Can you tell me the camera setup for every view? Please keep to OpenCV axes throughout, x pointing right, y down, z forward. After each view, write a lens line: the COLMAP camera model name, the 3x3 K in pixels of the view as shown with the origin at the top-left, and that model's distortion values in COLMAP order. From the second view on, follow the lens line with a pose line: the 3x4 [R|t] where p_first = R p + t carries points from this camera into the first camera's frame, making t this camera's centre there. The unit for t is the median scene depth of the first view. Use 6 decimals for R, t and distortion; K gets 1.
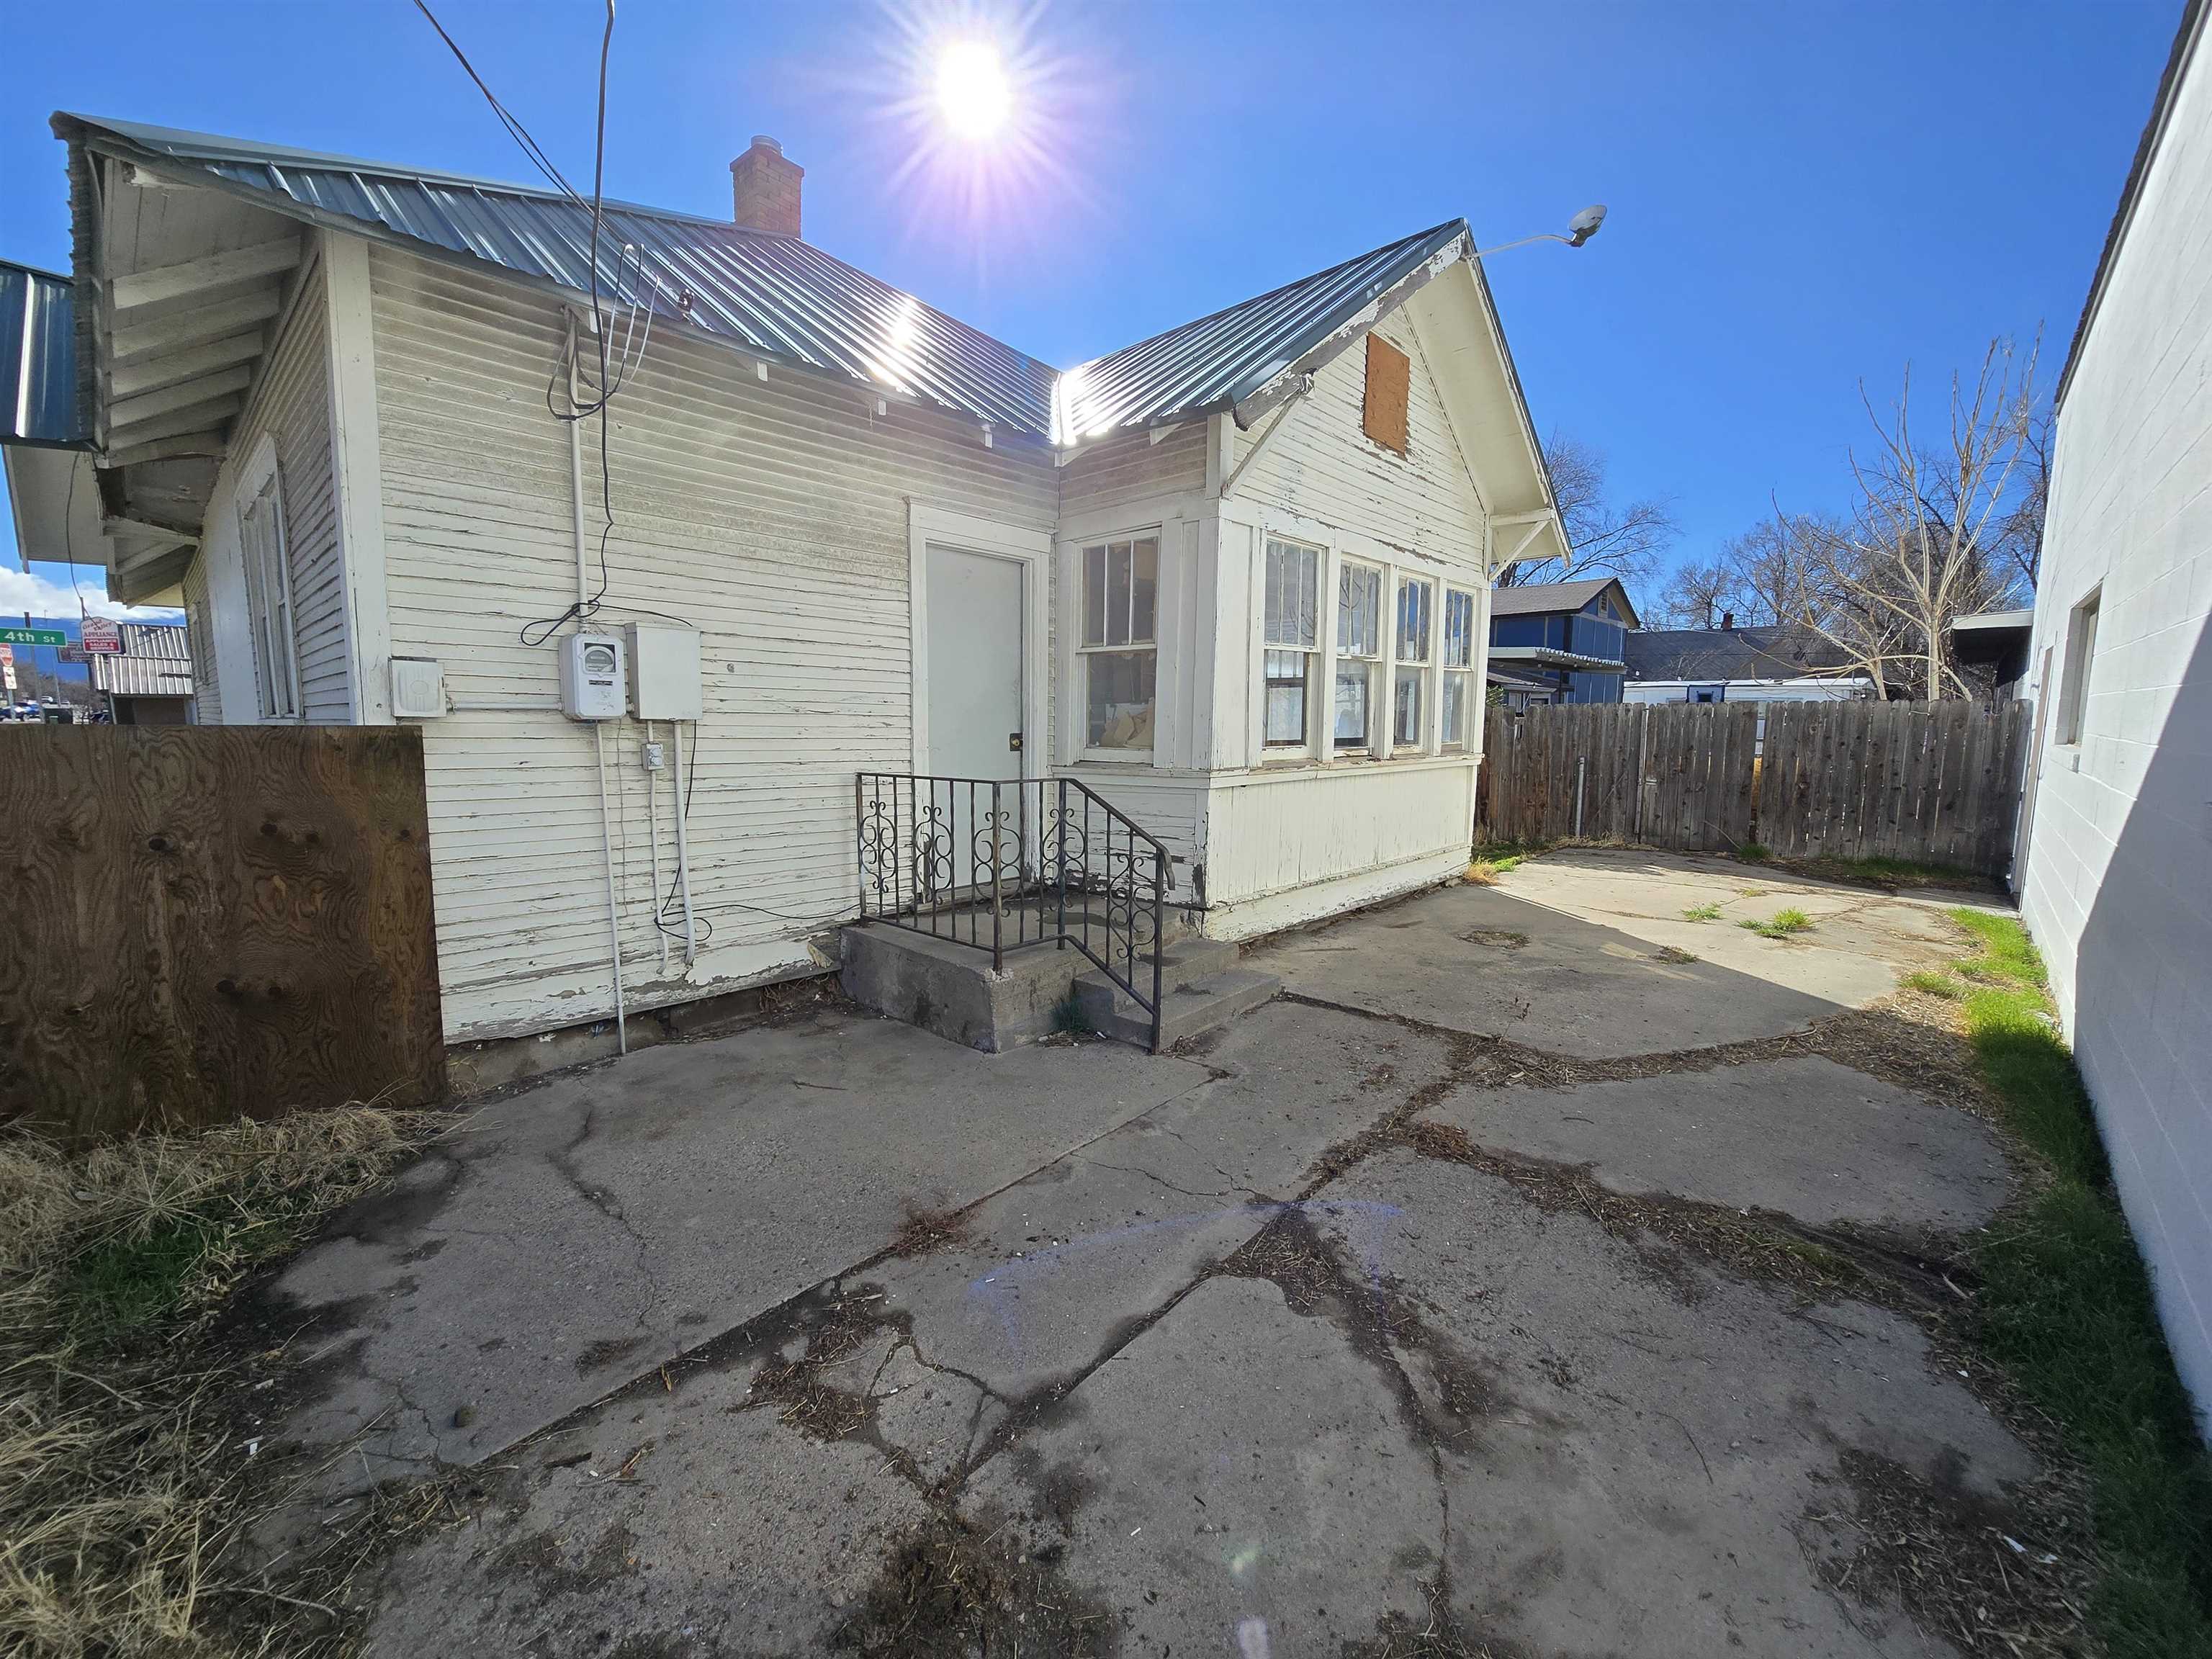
lens RADIAL K [[905.1, 0, 1109.6], [0, 905.1, 823.4], [0, 0, 1]] dist [-0.003857, 0.000404]
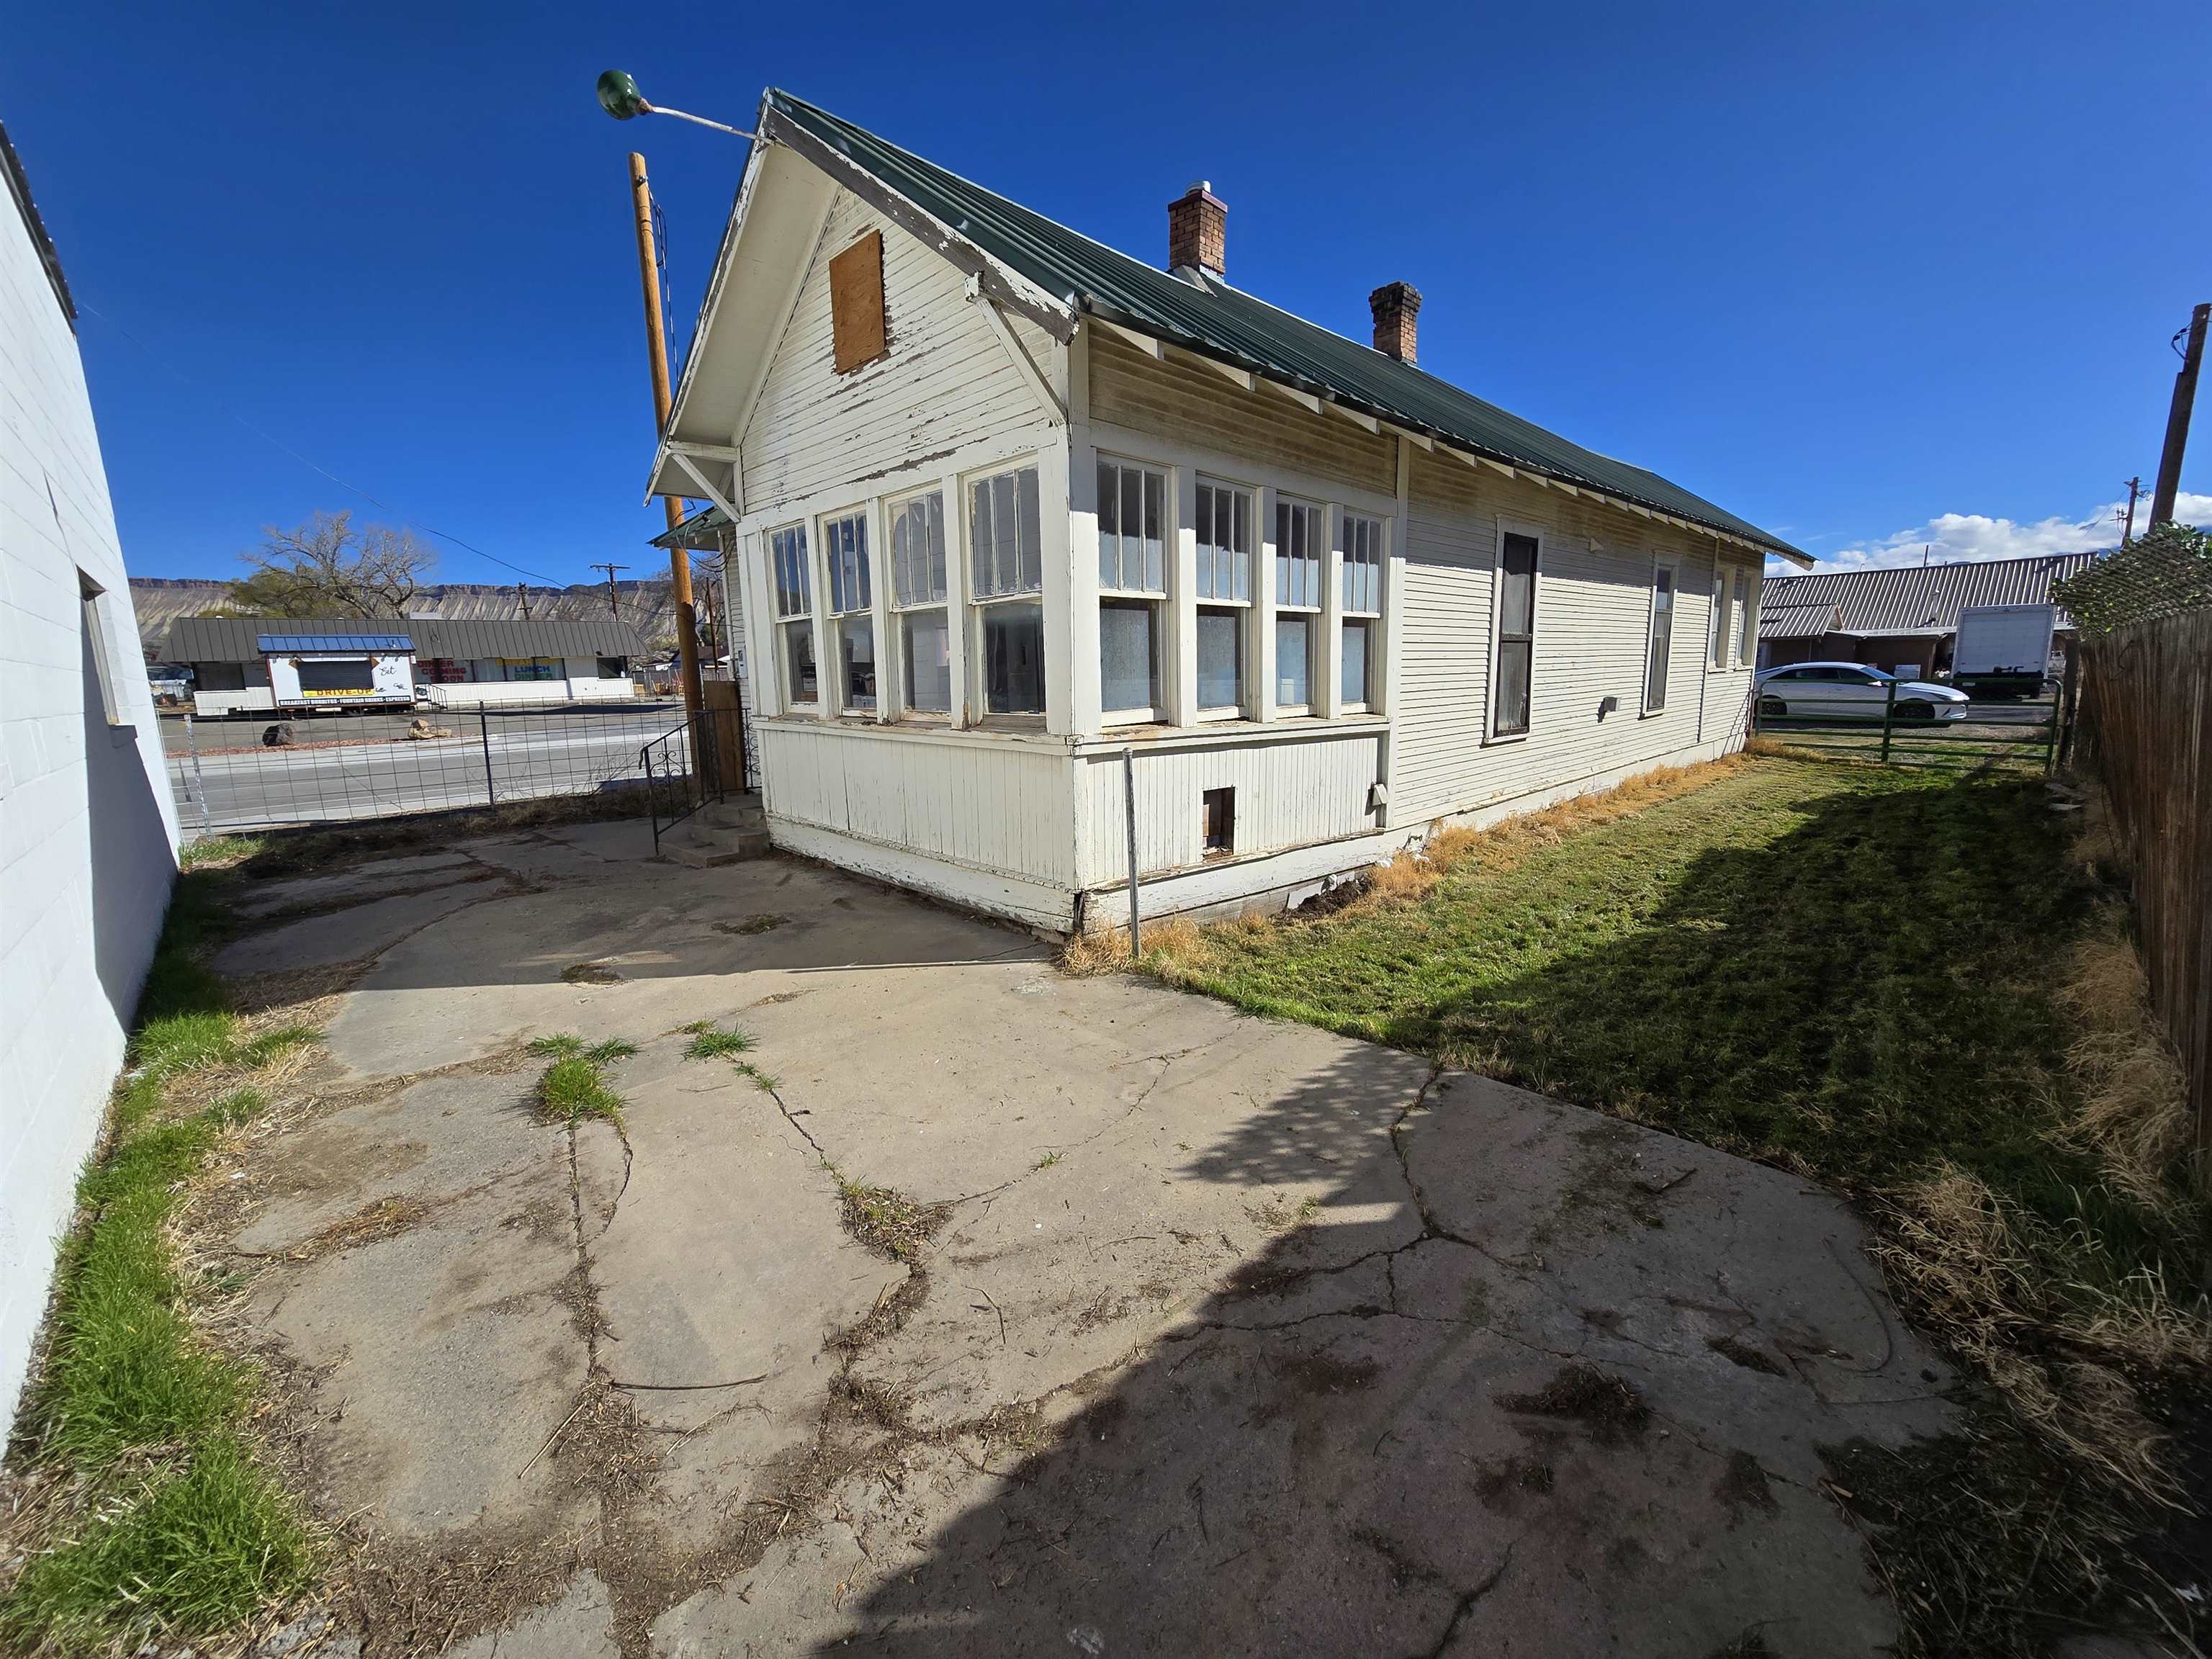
lens RADIAL K [[905.1, 0, 1109.6], [0, 905.1, 823.4], [0, 0, 1]] dist [-0.003857, 0.000404]
pose [[-0.055090, 0.169088, -0.984060, 1.781854], [-0.097219, 0.979966, 0.173827, -0.228188], [0.993737, 0.105246, -0.037548, 1.911575]]
